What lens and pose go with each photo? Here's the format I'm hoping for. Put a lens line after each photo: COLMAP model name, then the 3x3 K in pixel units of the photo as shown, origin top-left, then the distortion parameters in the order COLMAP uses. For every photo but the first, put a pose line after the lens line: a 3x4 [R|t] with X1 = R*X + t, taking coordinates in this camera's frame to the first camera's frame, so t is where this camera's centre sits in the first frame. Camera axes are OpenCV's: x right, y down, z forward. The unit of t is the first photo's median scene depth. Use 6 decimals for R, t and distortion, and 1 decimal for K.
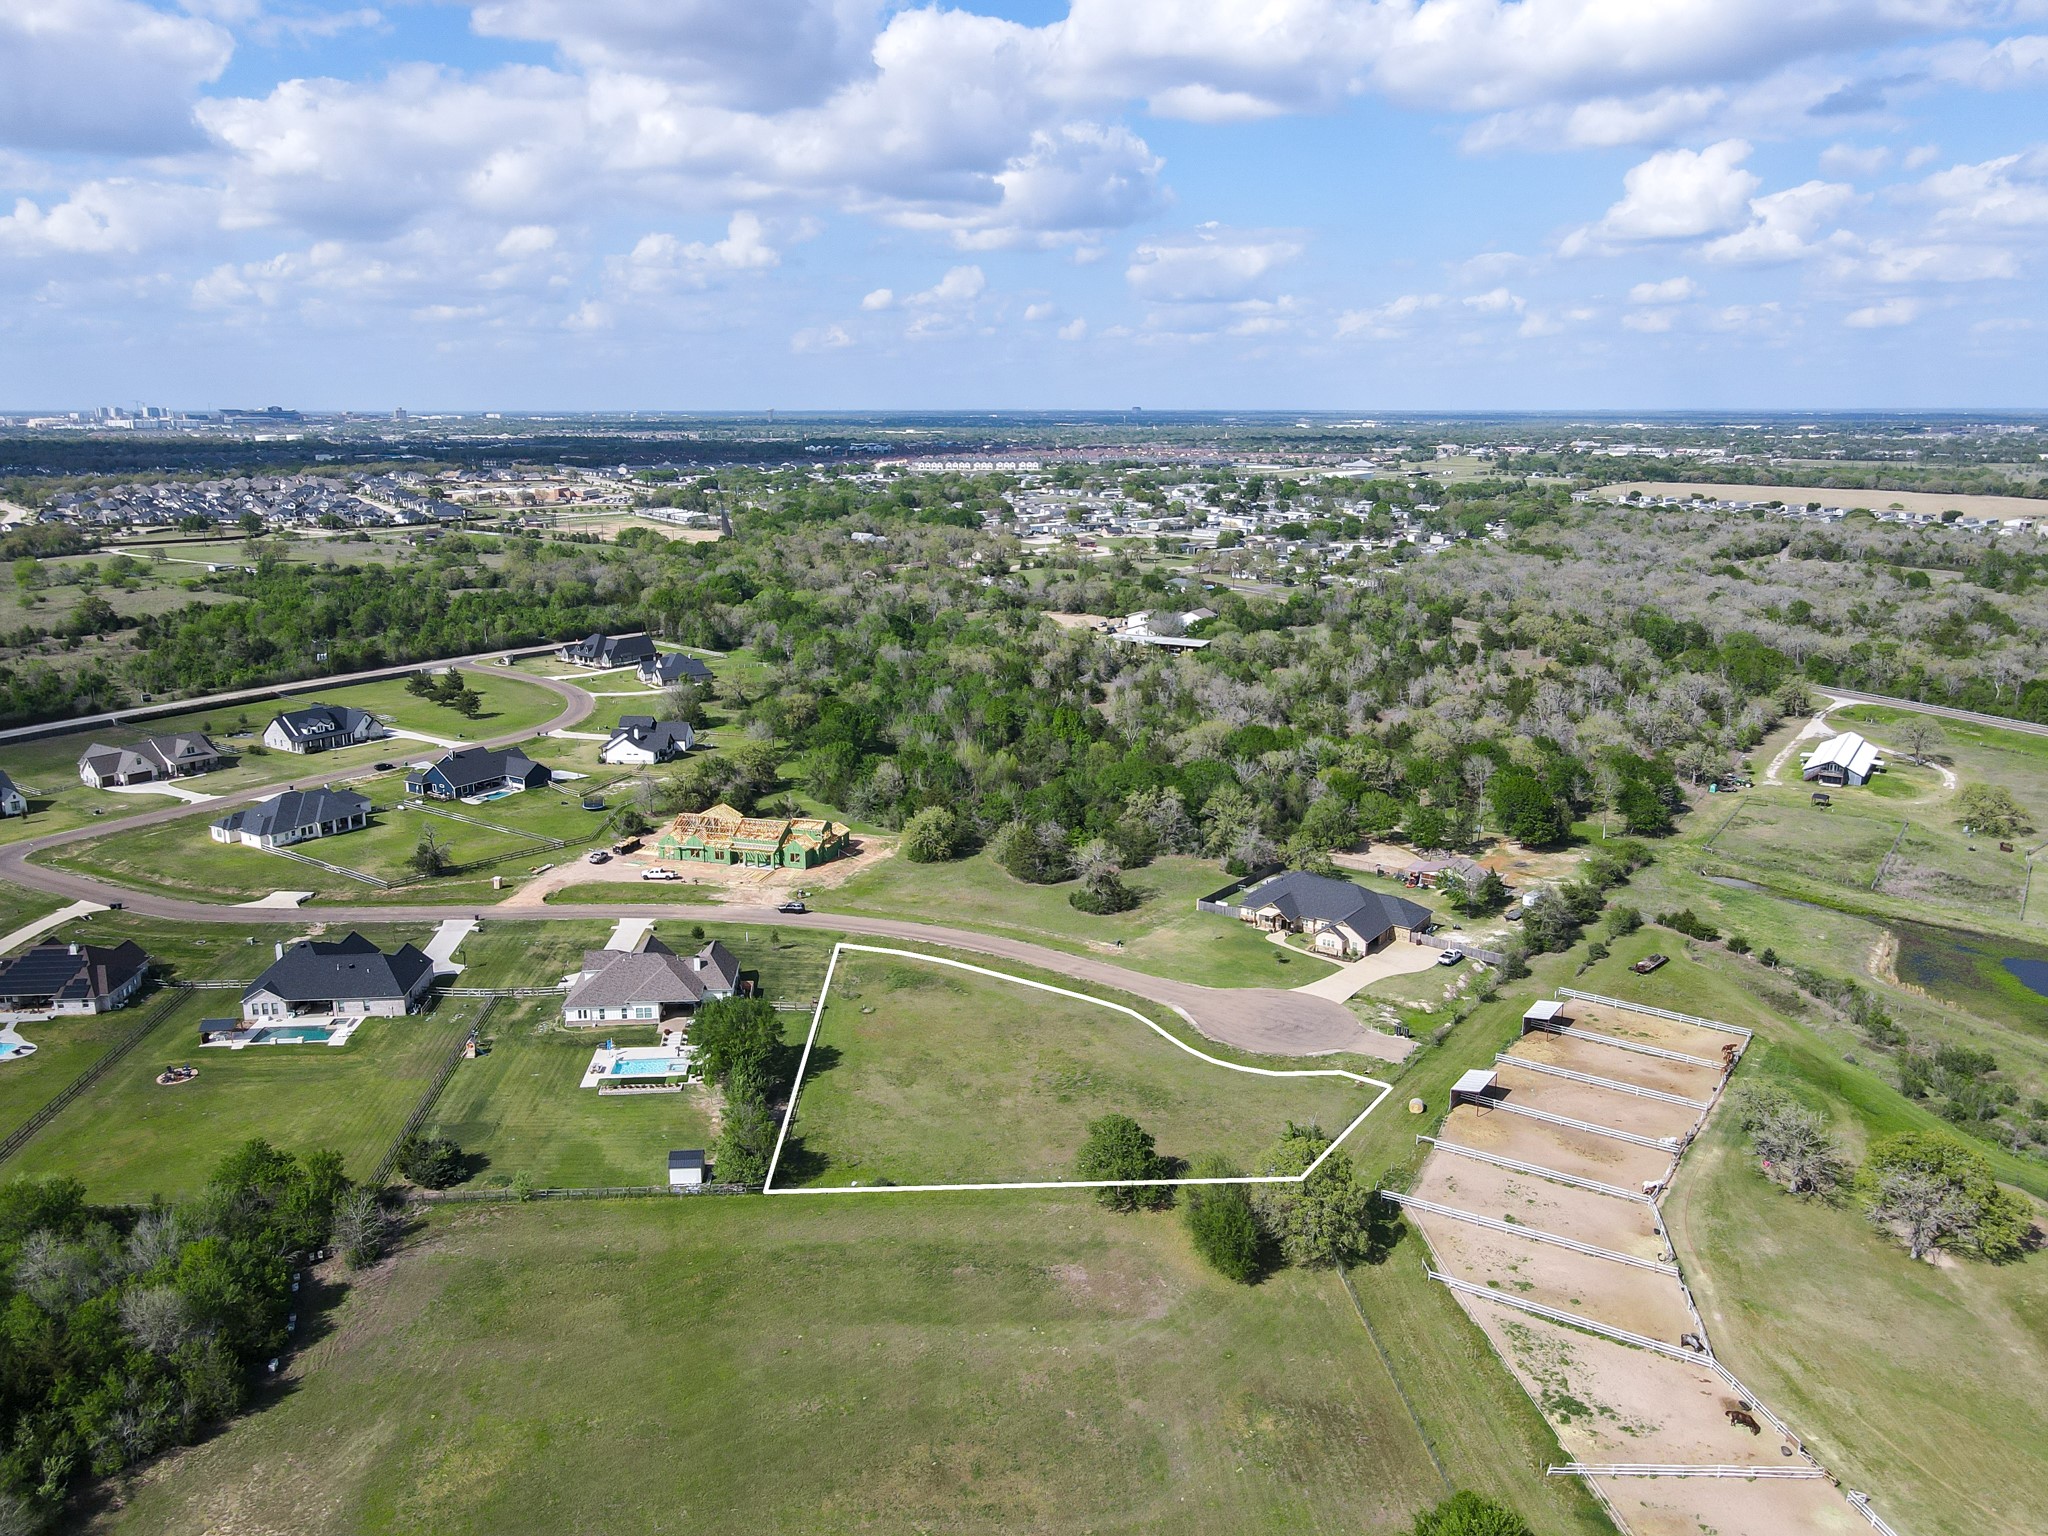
lens RADIAL K [[1498.8, 0, 1017.1], [0, 1498.8, 809.1], [0, 0, 1]] dist [0.009761, 0.008795]
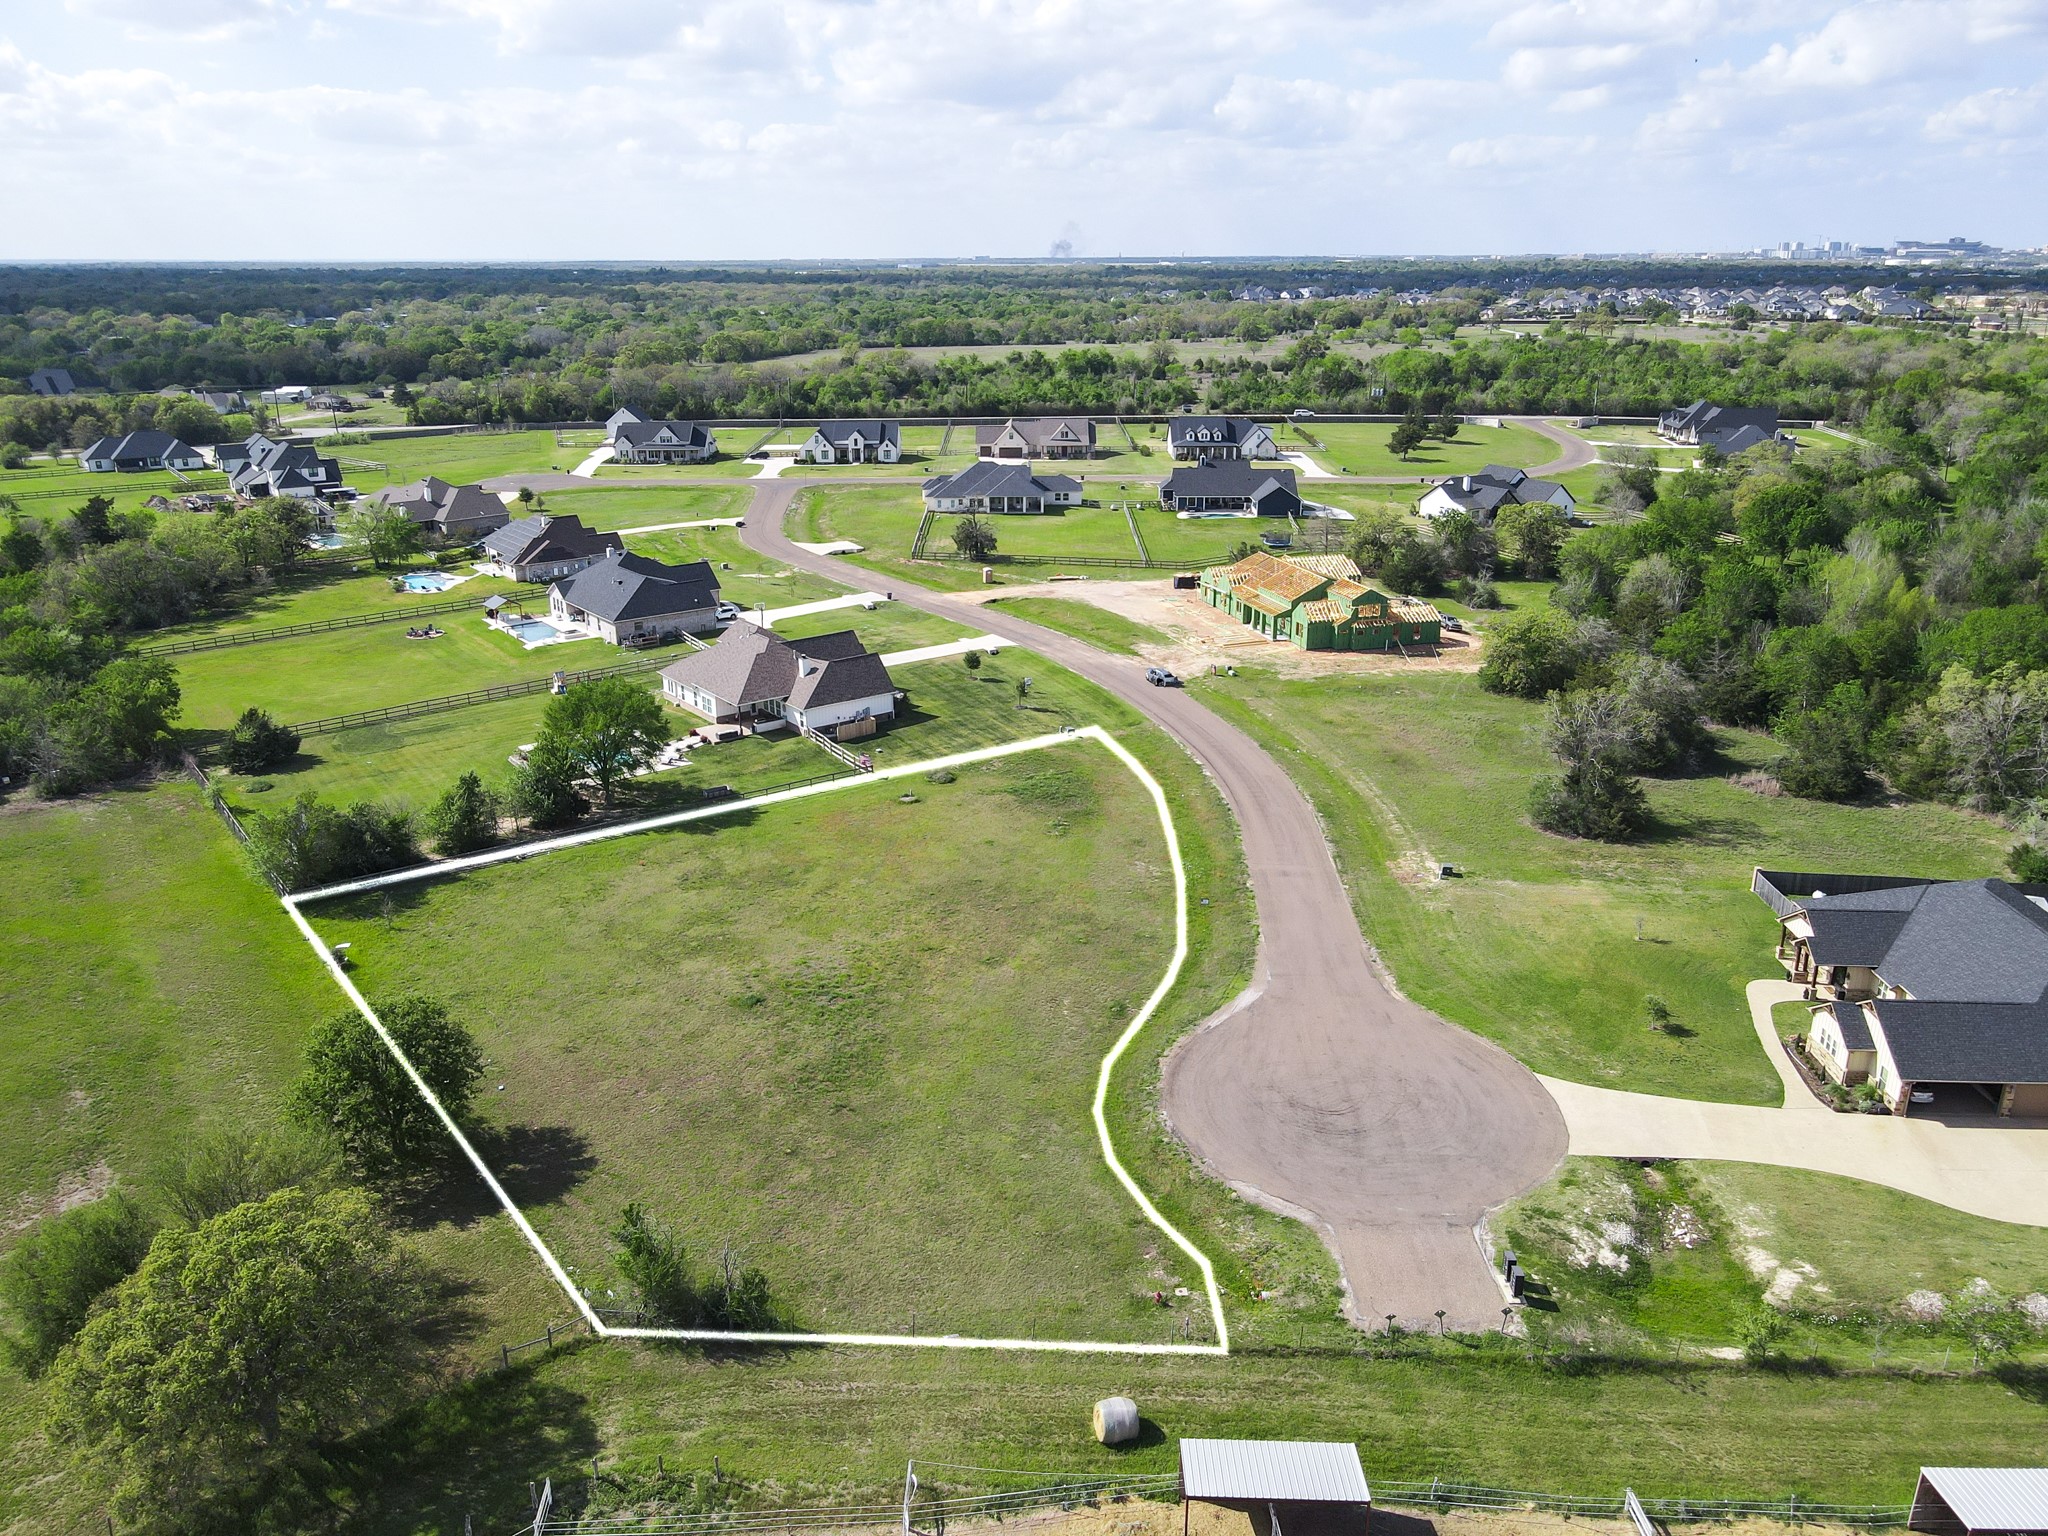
lens RADIAL K [[1513.6, 0, 1024.0], [0, 1513.6, 768.0], [0, 0, 1]] dist [0.004946, 0.007989]
pose [[0.539774, 0.270373, -0.797209, 0.287917], [-0.217394, 0.959665, 0.178277, -0.001347], [0.813256, 0.077079, 0.576779, 0.453396]]
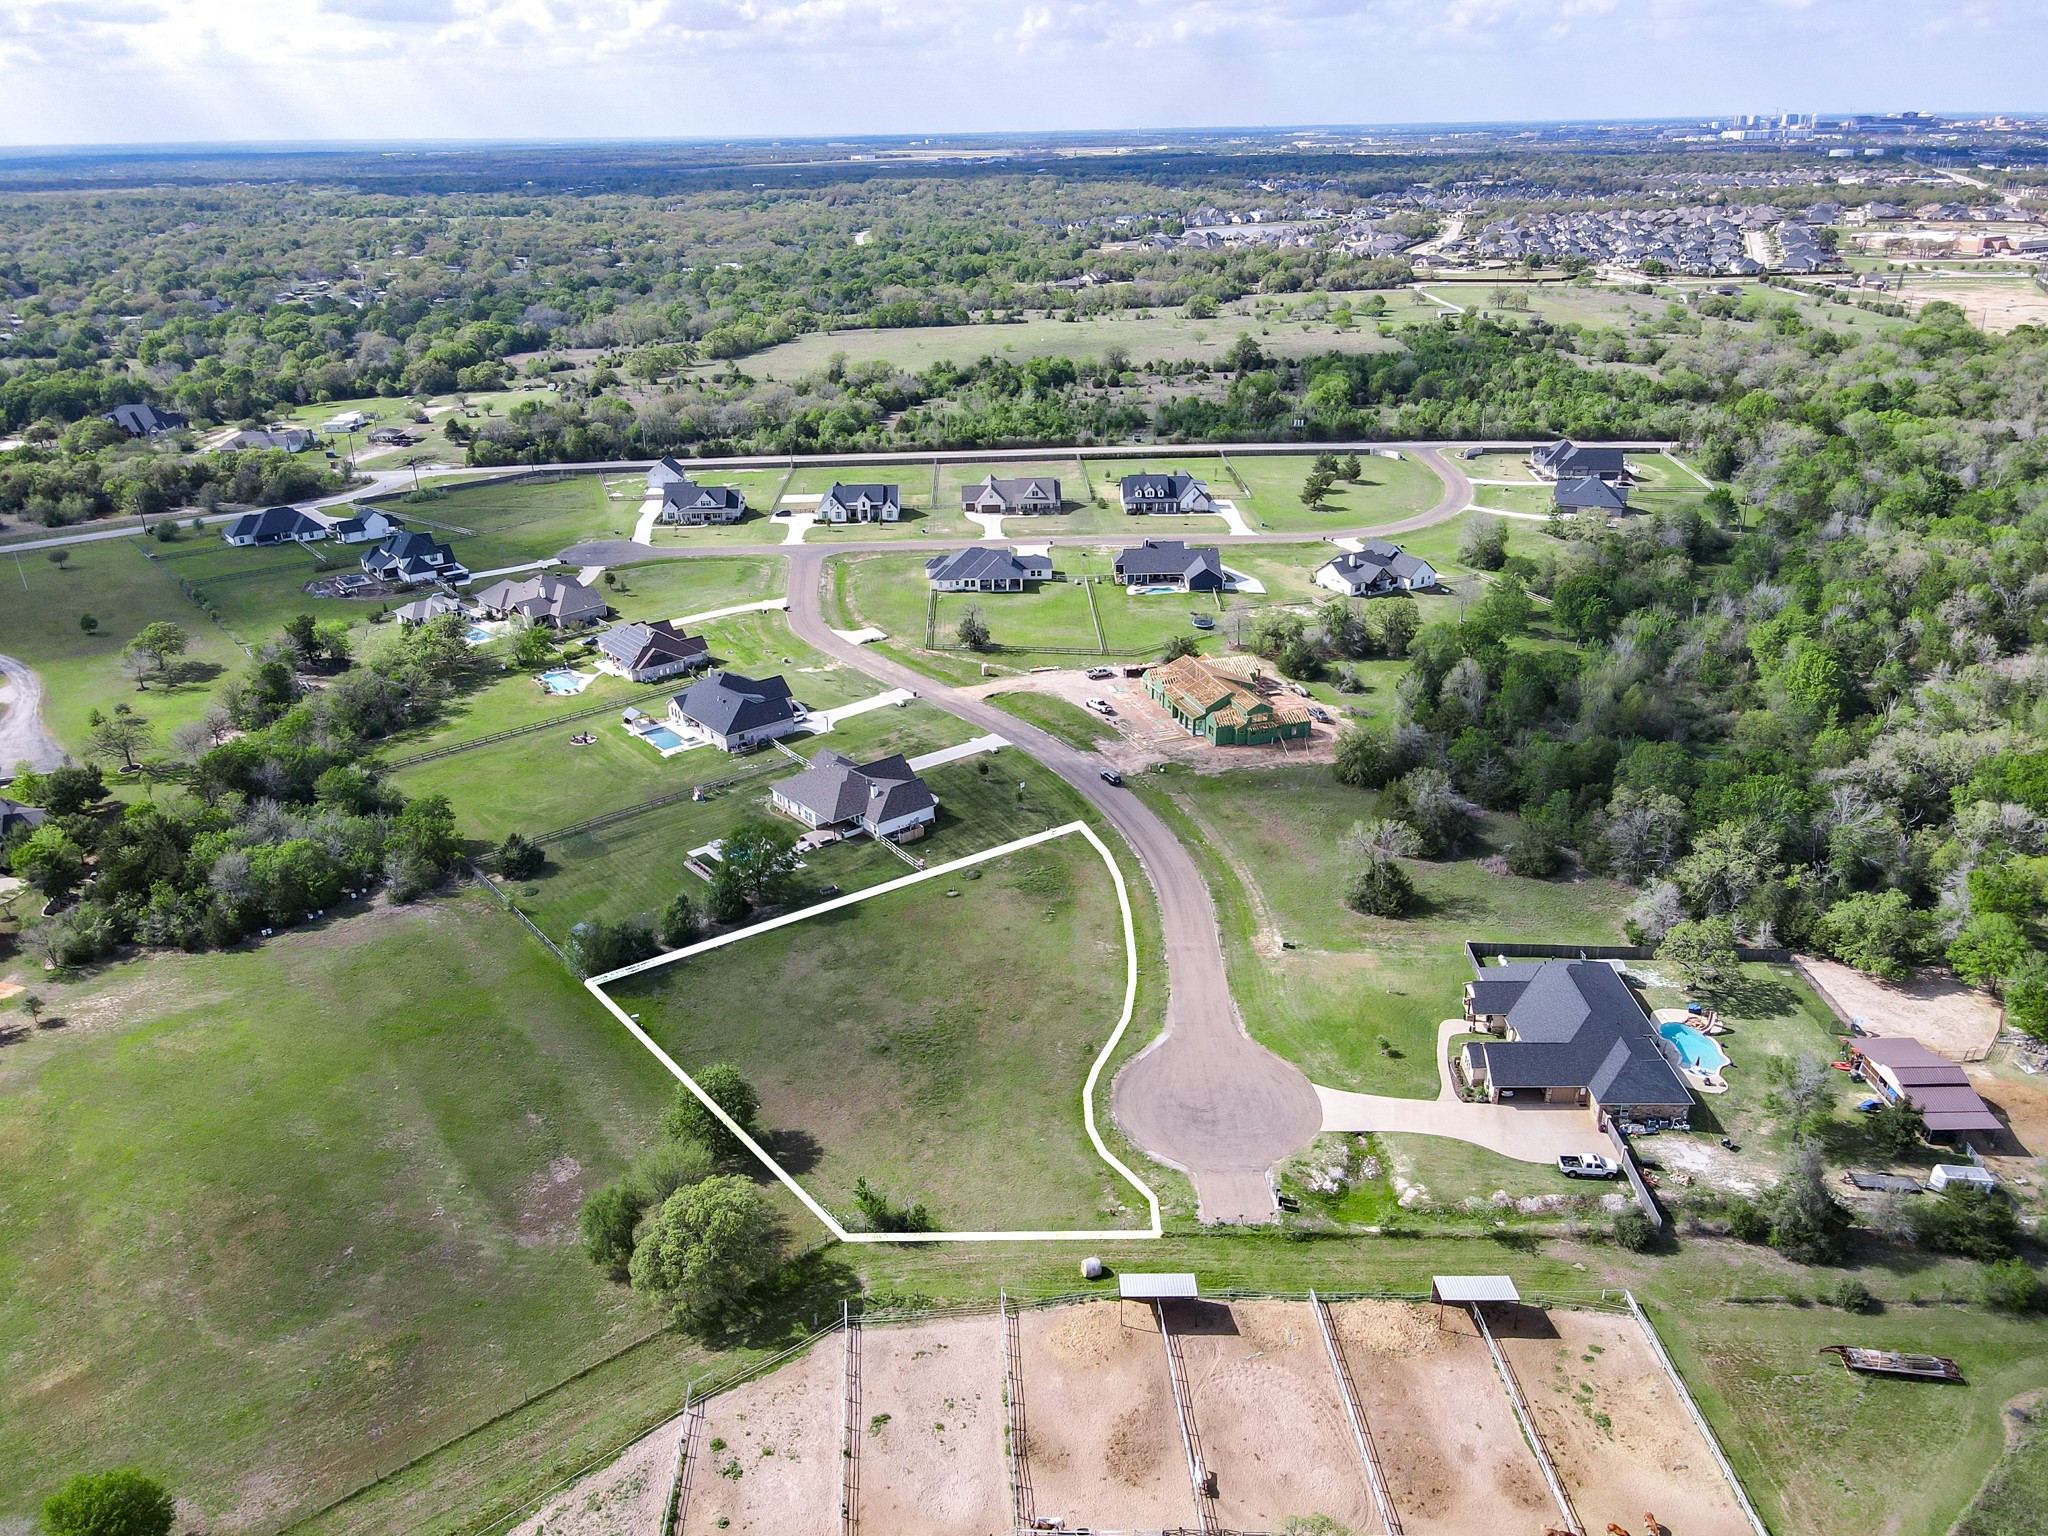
lens RADIAL K [[1520.3, 0, 1024.0], [0, 1520.3, 768.0], [0, 0, 1]] dist [-0.003860, 0.010685]
pose [[0.564025, 0.318010, -0.762067, 0.444133], [-0.201260, 0.947980, 0.246633, -0.133968], [0.800856, 0.014267, 0.598687, 0.296558]]
